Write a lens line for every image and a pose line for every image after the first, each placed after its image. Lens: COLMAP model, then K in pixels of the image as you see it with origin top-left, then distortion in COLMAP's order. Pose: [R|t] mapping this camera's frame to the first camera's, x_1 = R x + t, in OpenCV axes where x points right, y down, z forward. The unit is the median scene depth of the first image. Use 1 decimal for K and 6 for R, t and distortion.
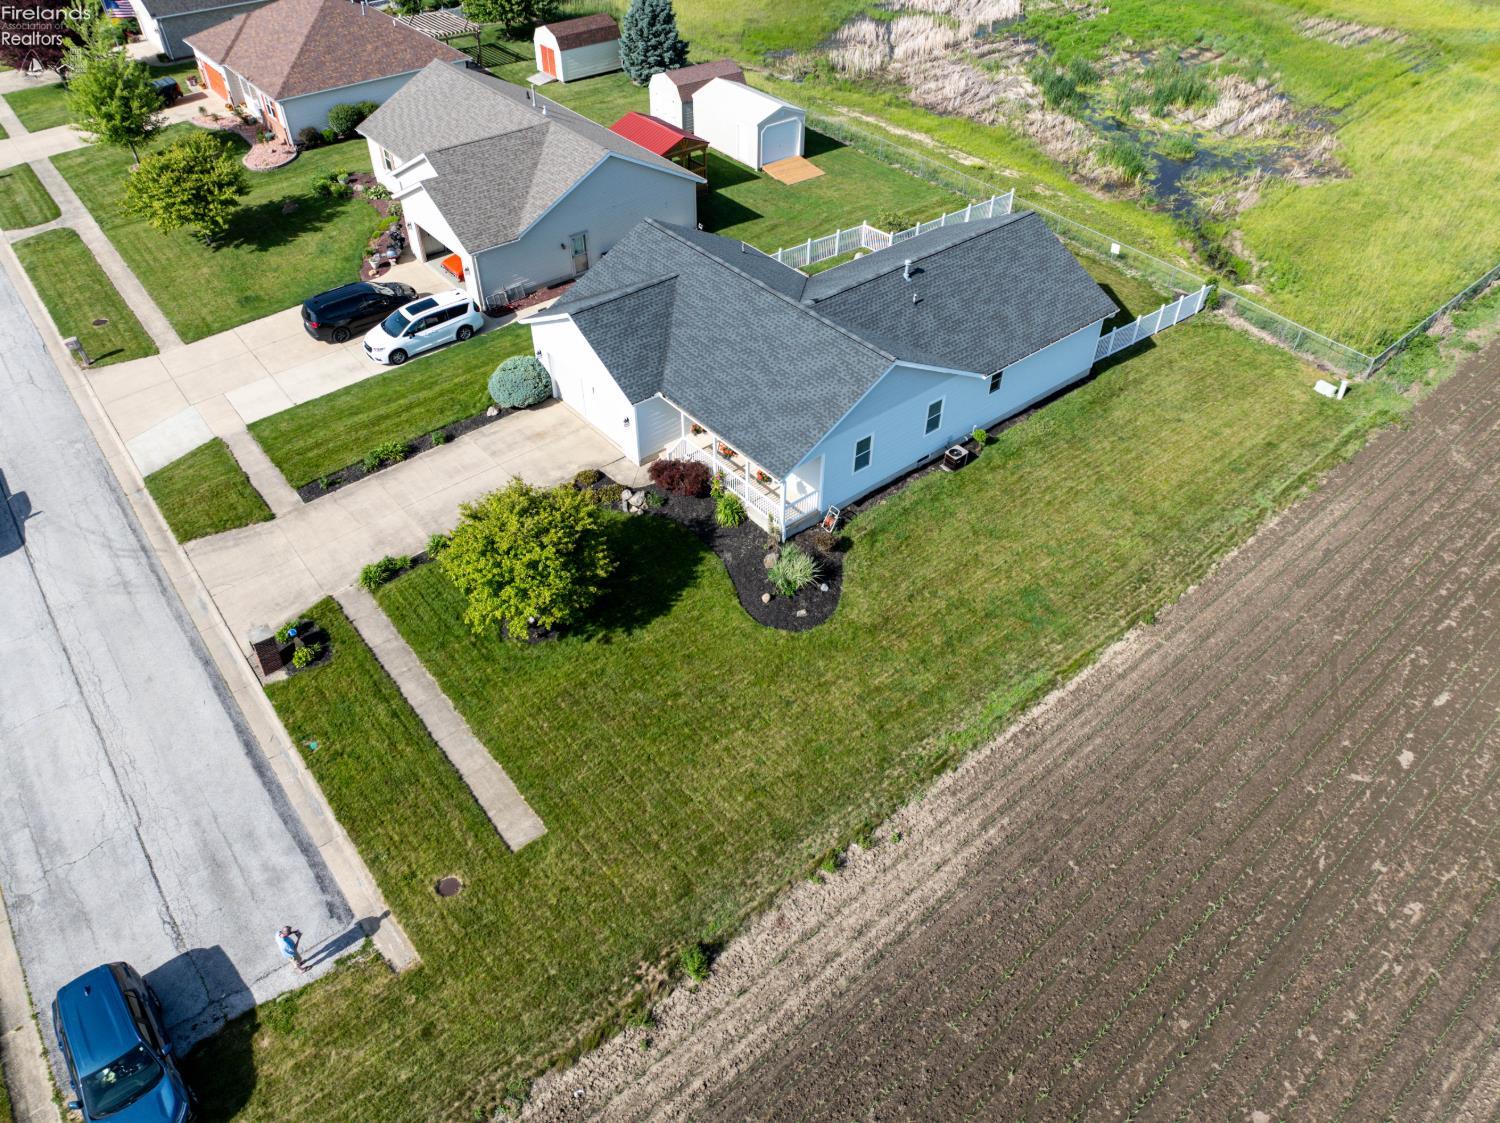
lens RADIAL K [[1059.9, 0, 749.0], [0, 1059.9, 555.3], [0, 0, 1]] dist [-0.031537, -0.010879]
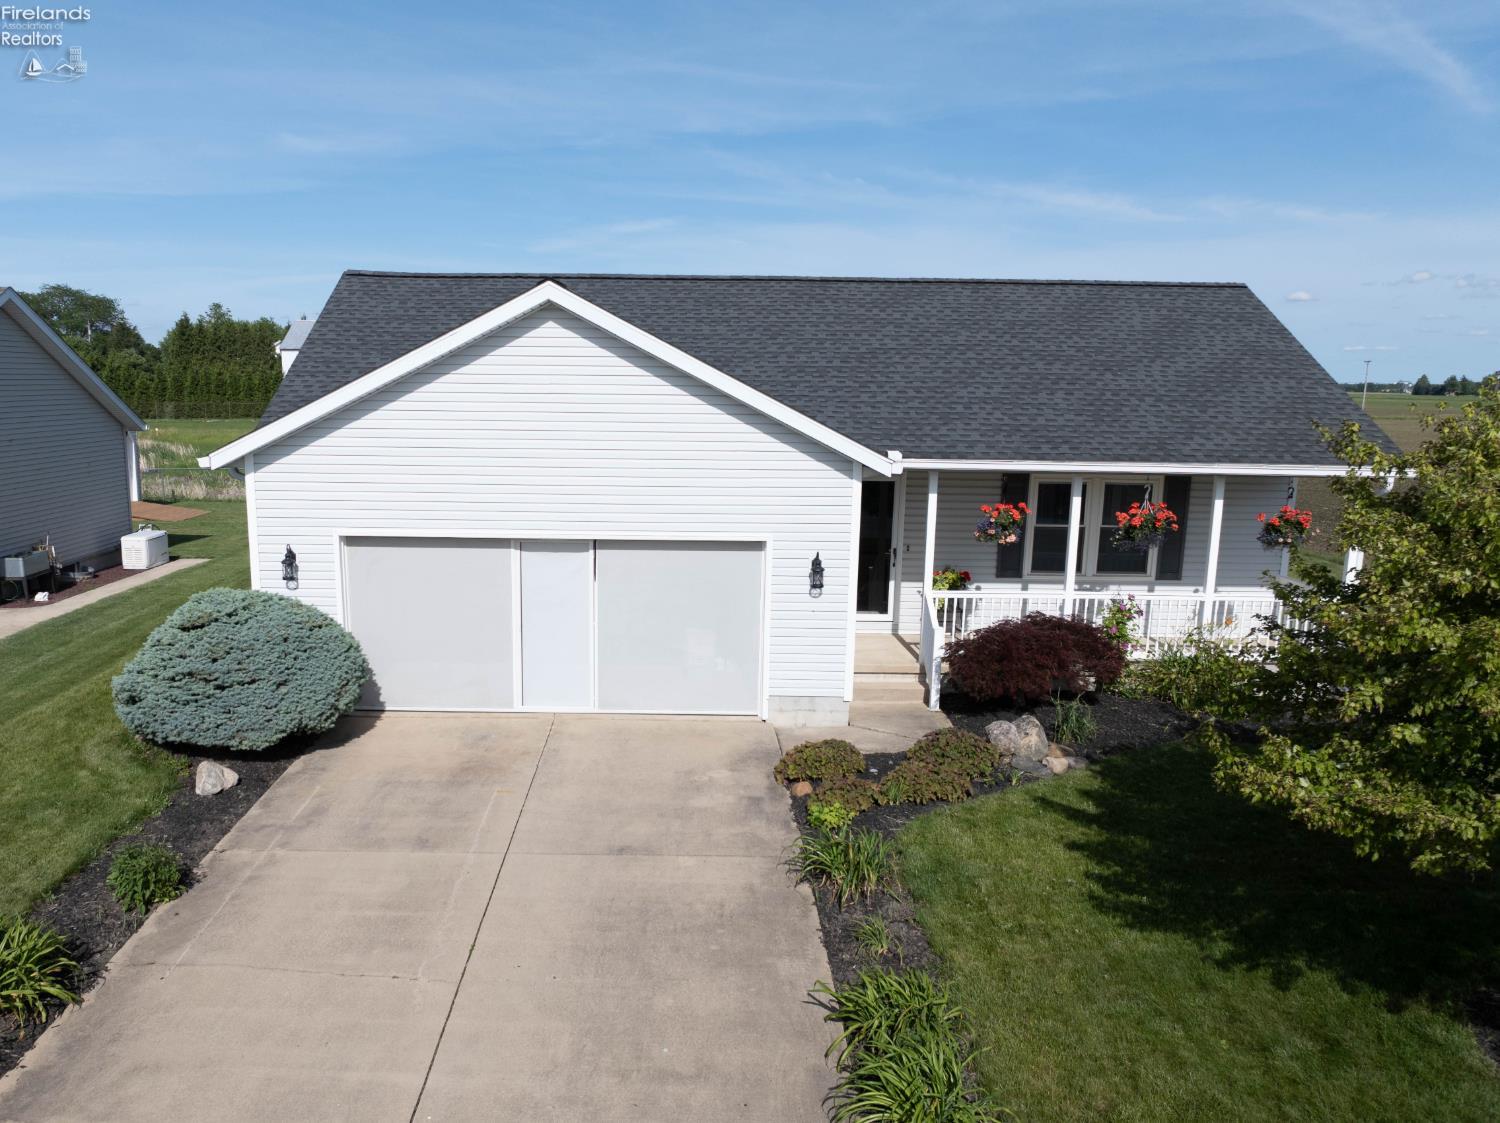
lens RADIAL K [[1228.8, 0, 657.8], [0, 1228.8, 646.0], [0, 0, 1]] dist [-0.045269, 0.011738]
pose [[0.644239, -0.162657, 0.747328, -0.426447], [0.503223, 0.825974, -0.254032, -0.039182], [-0.575953, 0.539730, 0.613978, 0.820670]]
